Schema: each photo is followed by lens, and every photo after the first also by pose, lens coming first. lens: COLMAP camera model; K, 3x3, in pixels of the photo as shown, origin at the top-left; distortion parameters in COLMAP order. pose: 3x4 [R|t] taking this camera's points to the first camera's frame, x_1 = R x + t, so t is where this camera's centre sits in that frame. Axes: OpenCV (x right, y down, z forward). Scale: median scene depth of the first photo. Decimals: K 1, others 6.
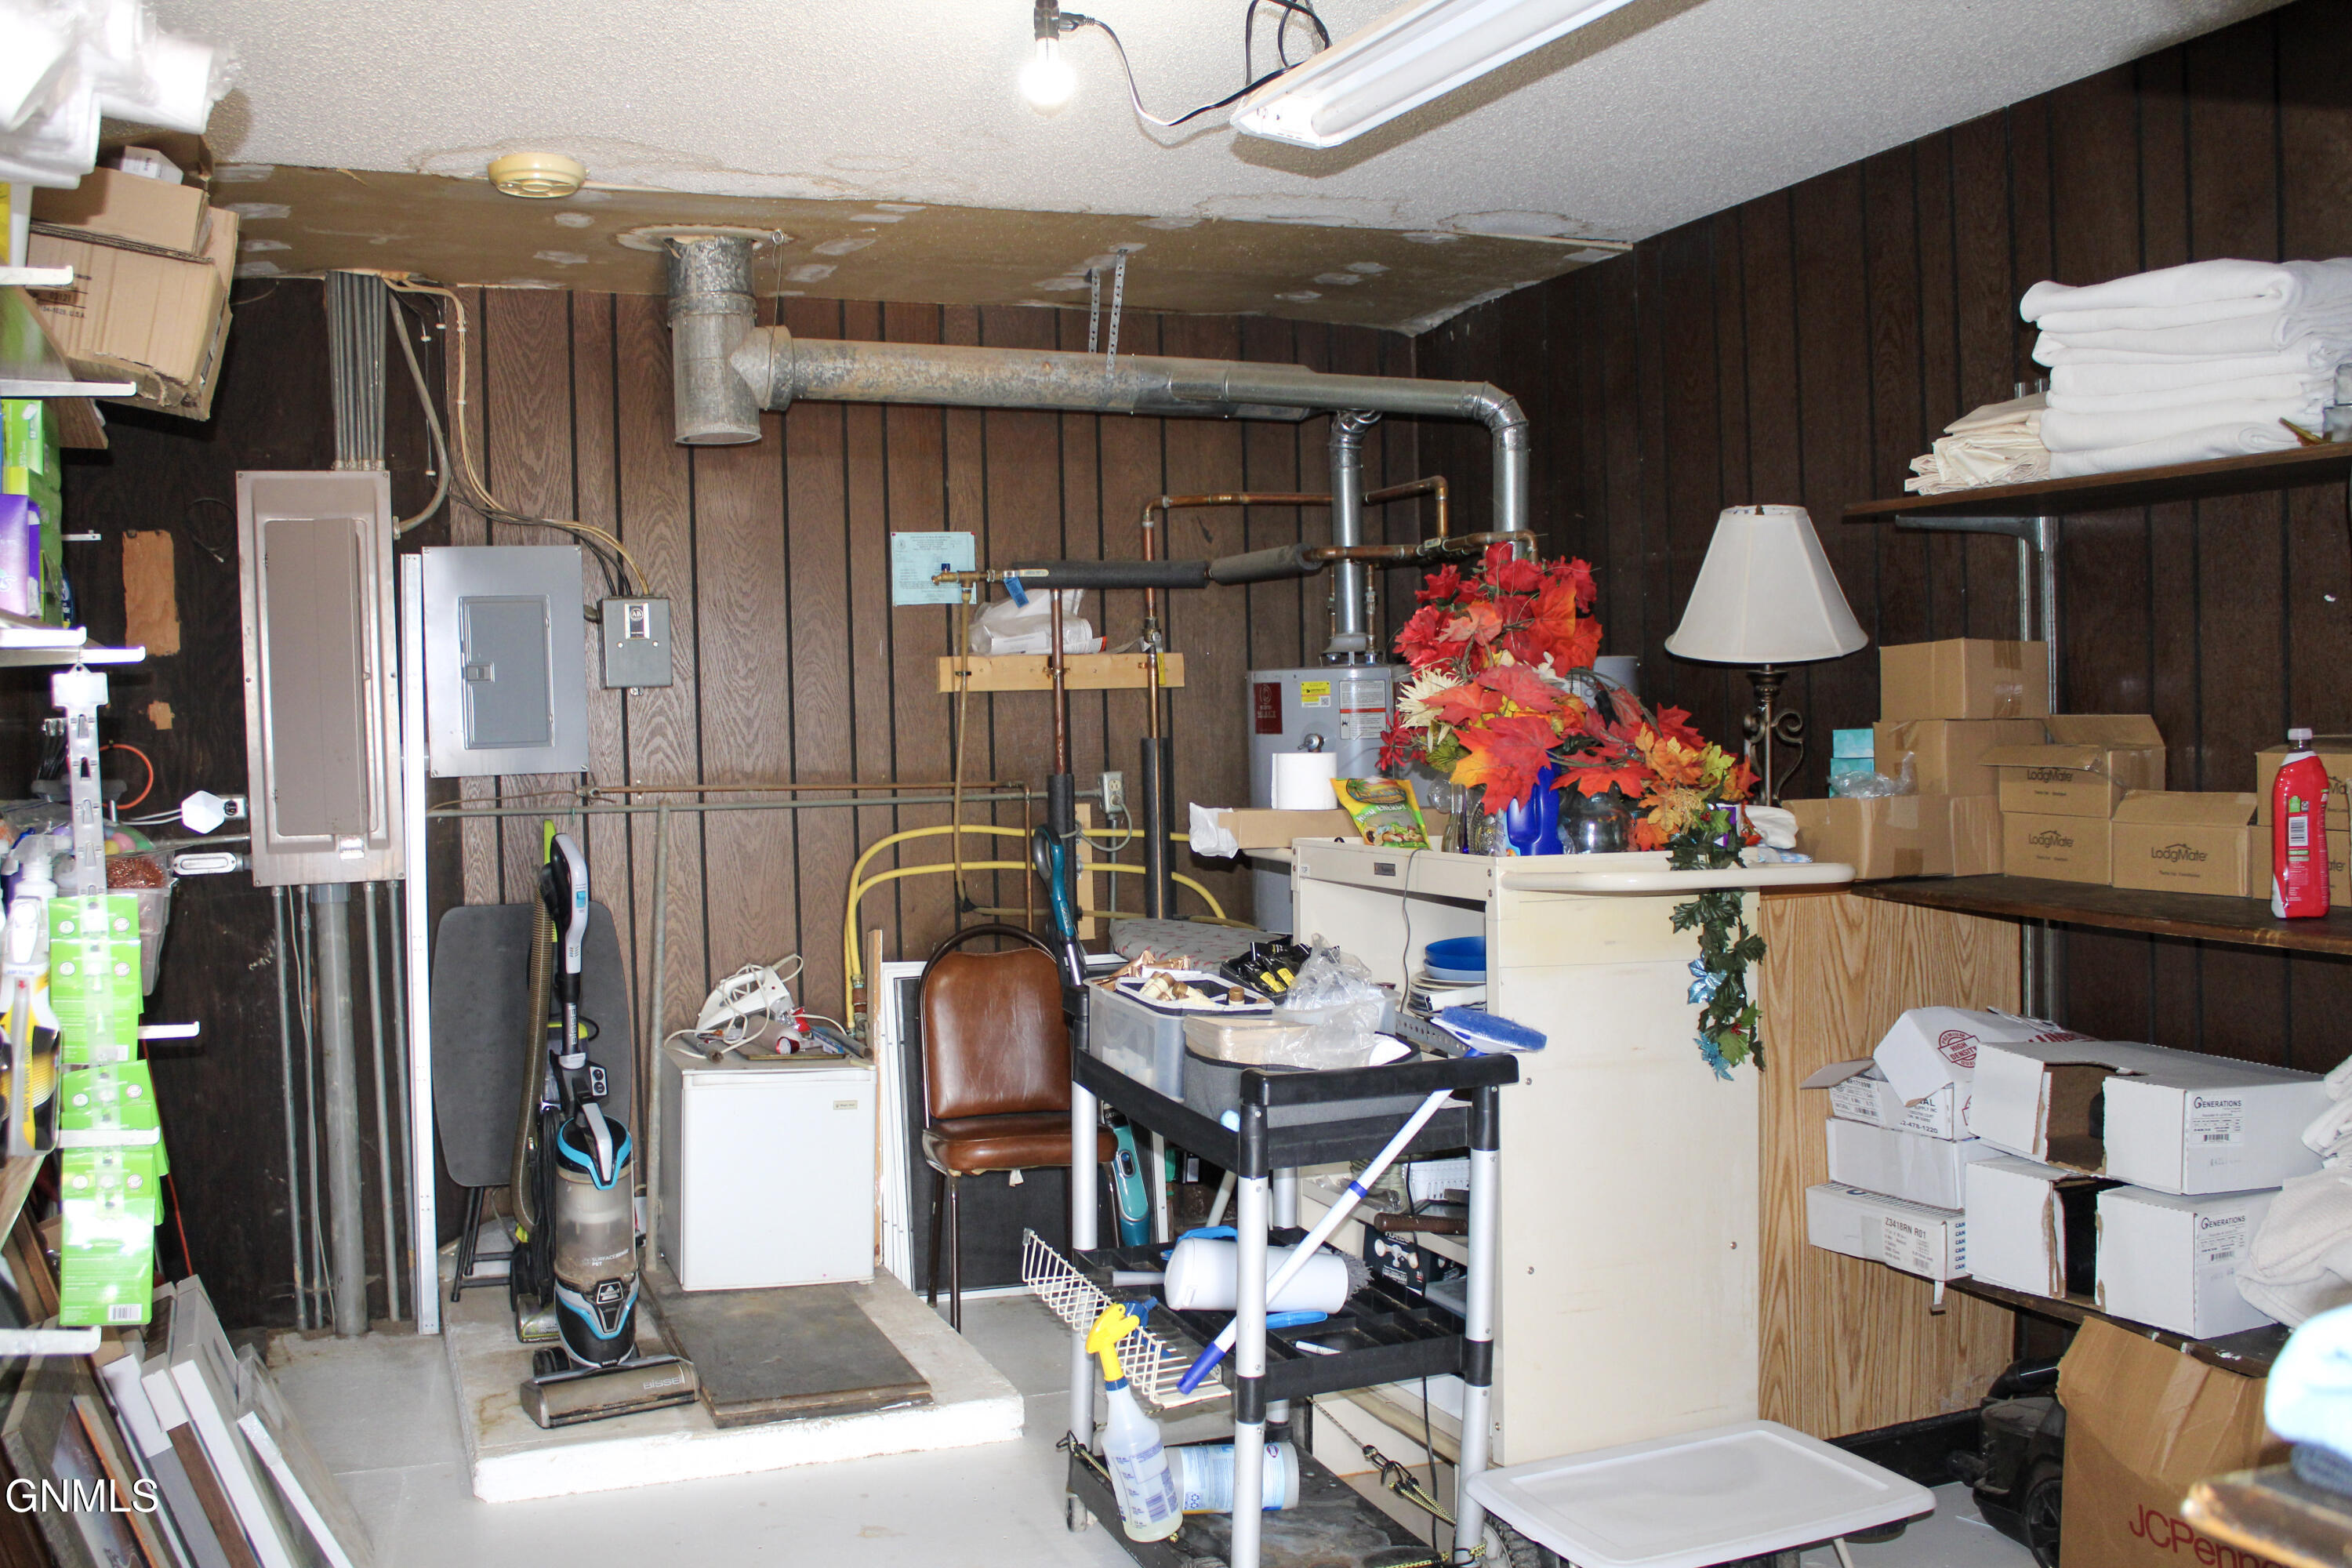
lens RADIAL K [[2154.7, 0, 1176.0], [0, 2154.7, 784.0], [0, 0, 1]] dist [-0.018668, -0.002038]
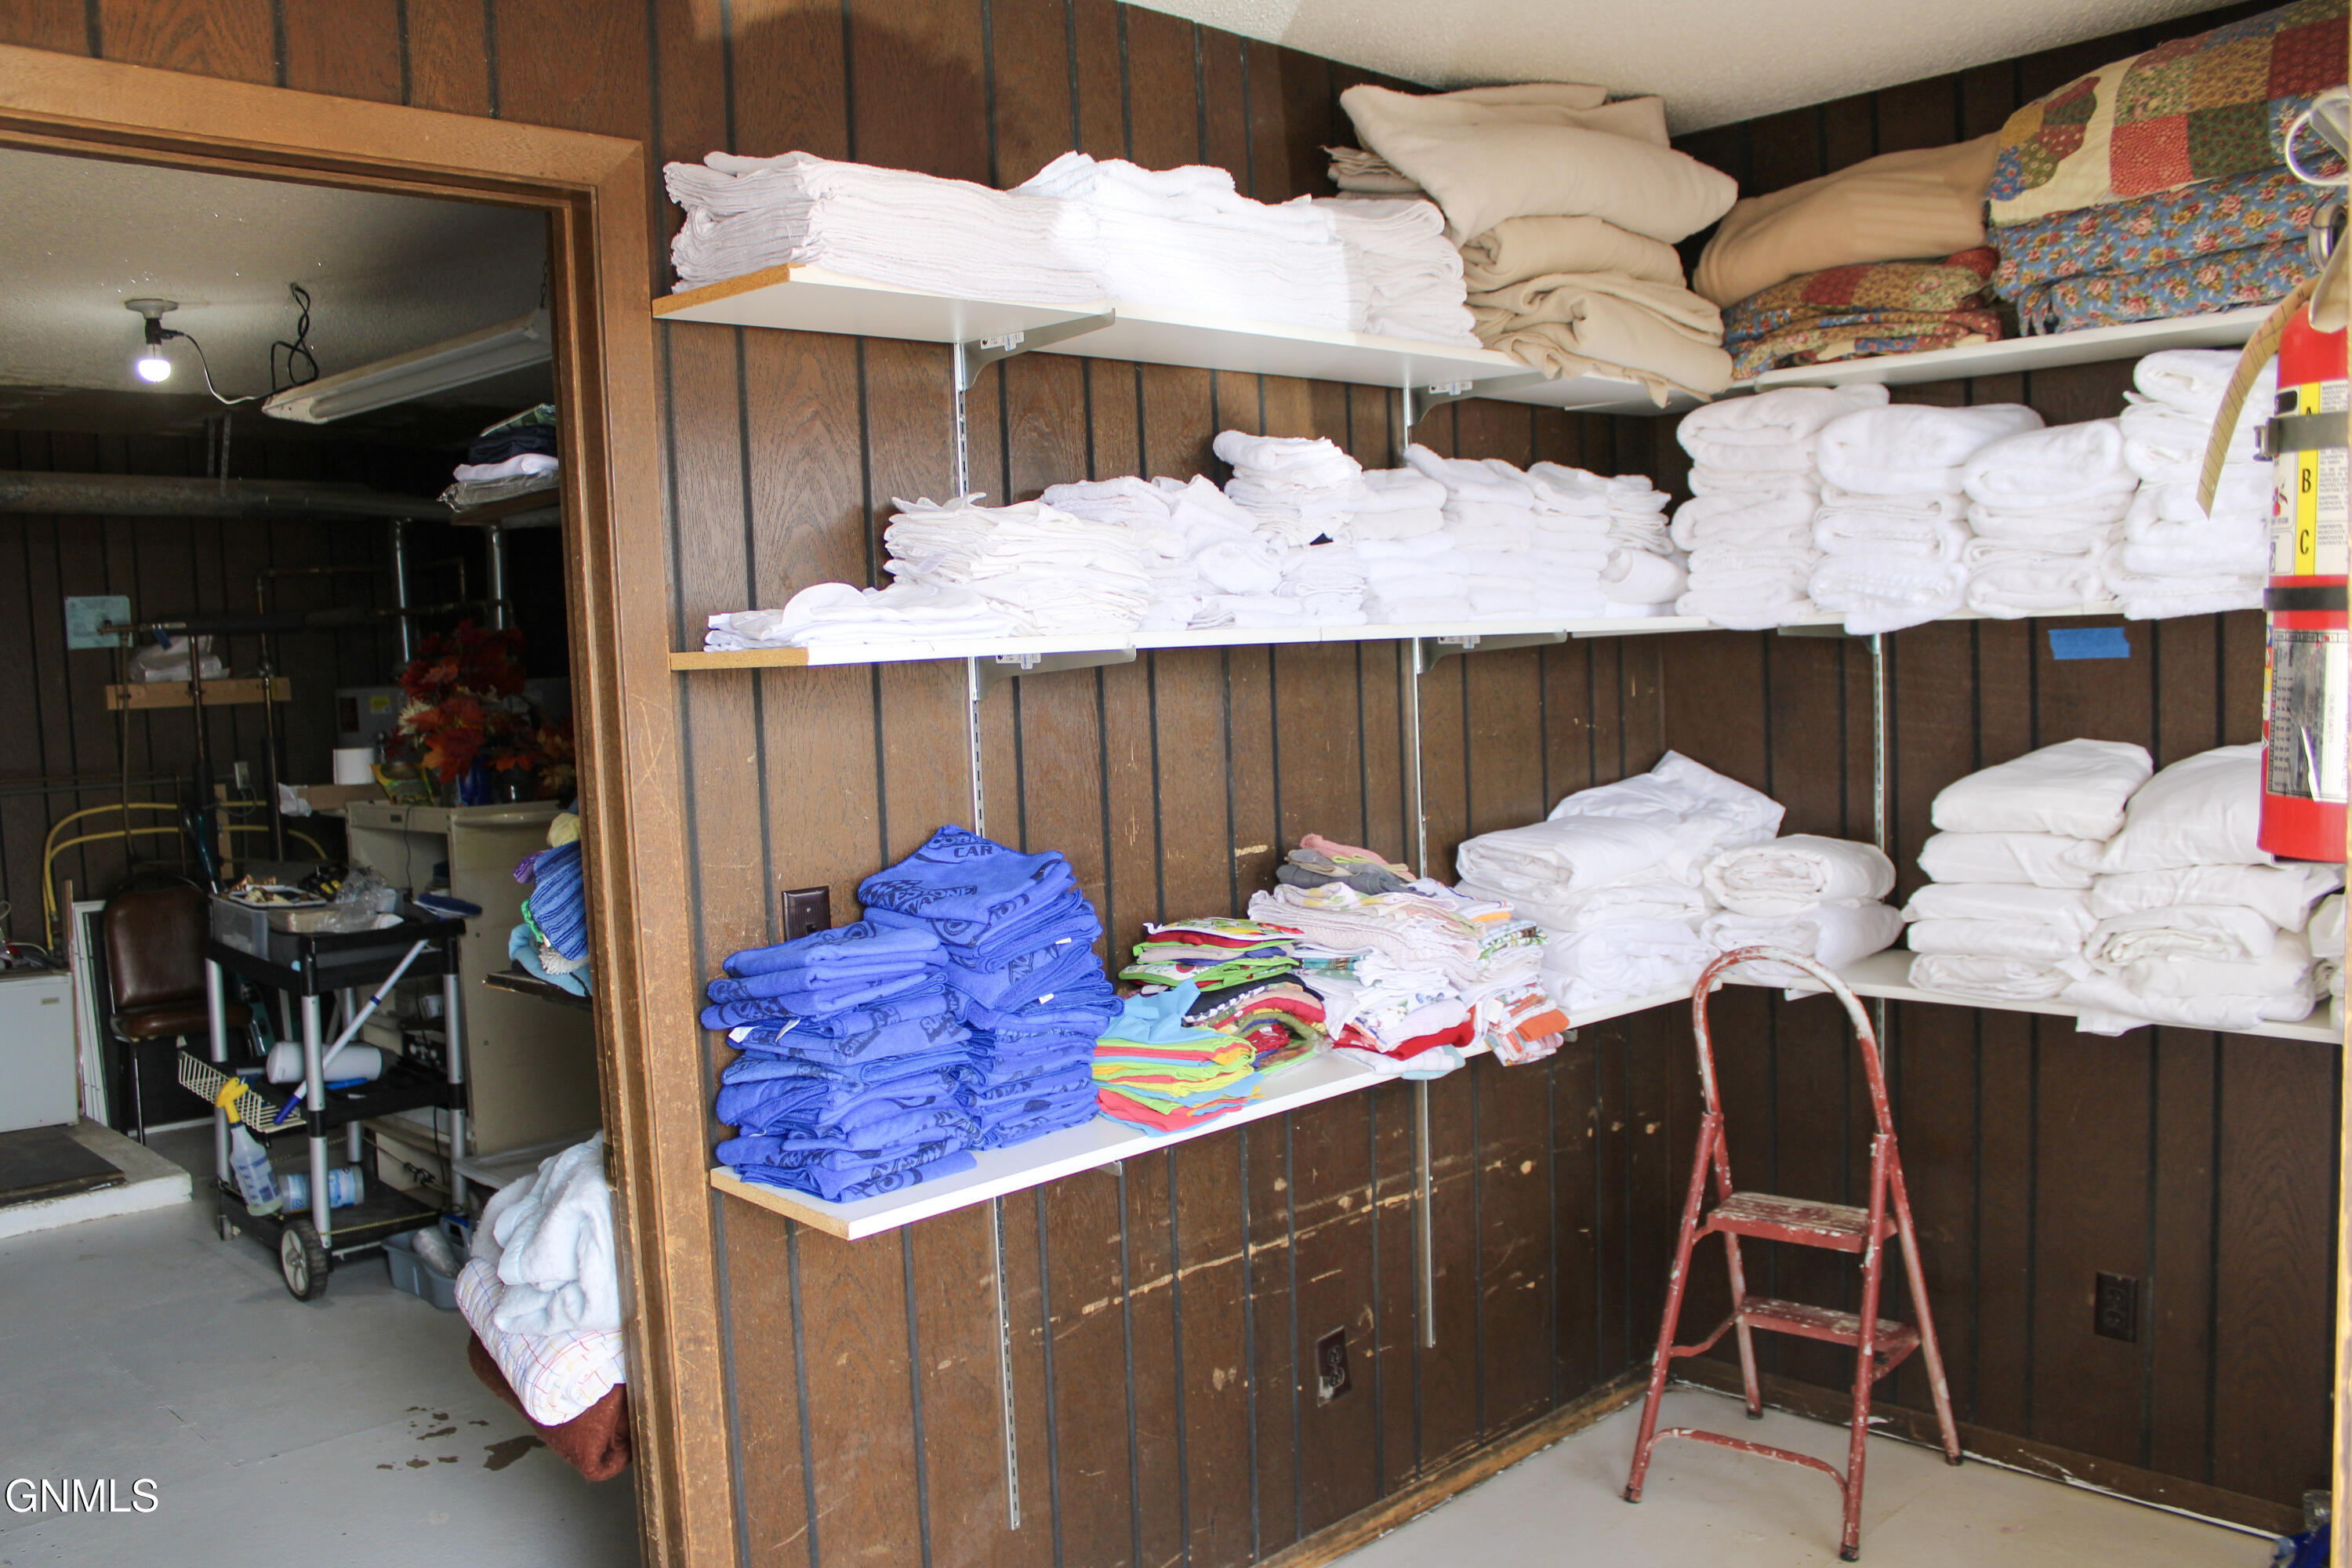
lens RADIAL K [[2053.8, 0, 1176.0], [0, 2053.8, 784.0], [0, 0, 1]] dist [-0.132784, 0.139413]
pose [[0.930251, -0.044384, 0.364230, 0.068197], [0.035315, 0.998879, 0.031525, -0.011752], [-0.365221, -0.016464, 0.930775, -0.520715]]
